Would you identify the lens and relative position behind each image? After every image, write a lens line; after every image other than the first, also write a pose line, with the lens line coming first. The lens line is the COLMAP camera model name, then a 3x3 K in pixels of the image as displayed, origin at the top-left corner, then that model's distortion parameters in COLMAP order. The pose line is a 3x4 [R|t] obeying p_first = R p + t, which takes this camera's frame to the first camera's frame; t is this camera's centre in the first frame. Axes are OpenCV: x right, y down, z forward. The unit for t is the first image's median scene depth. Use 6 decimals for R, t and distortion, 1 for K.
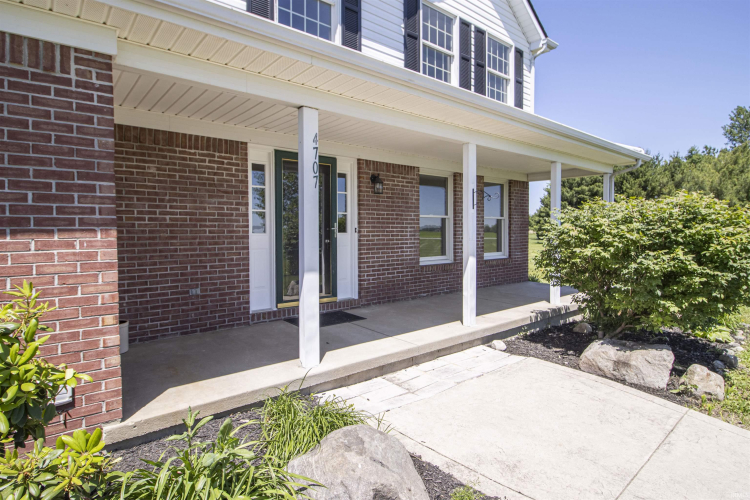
lens RADIAL K [[350.8, 0, 377.6], [0, 350.8, 240.6], [0, 0, 1]] dist [-0.002667, -0.000430]
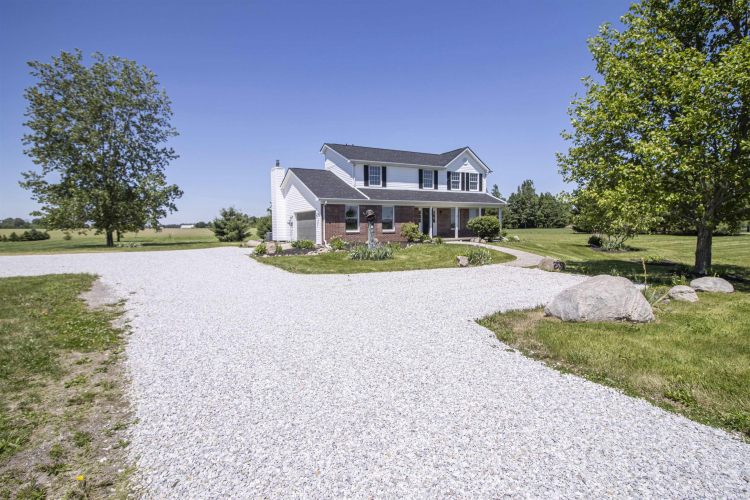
lens RADIAL K [[350.8, 0, 377.6], [0, 350.8, 240.6], [0, 0, 1]] dist [-0.002667, -0.000430]
pose [[0.980660, 0.008462, -0.195537, 0.076579], [-0.006574, 0.999925, 0.010303, 0.152816], [0.195610, -0.008818, 0.980642, -3.377426]]
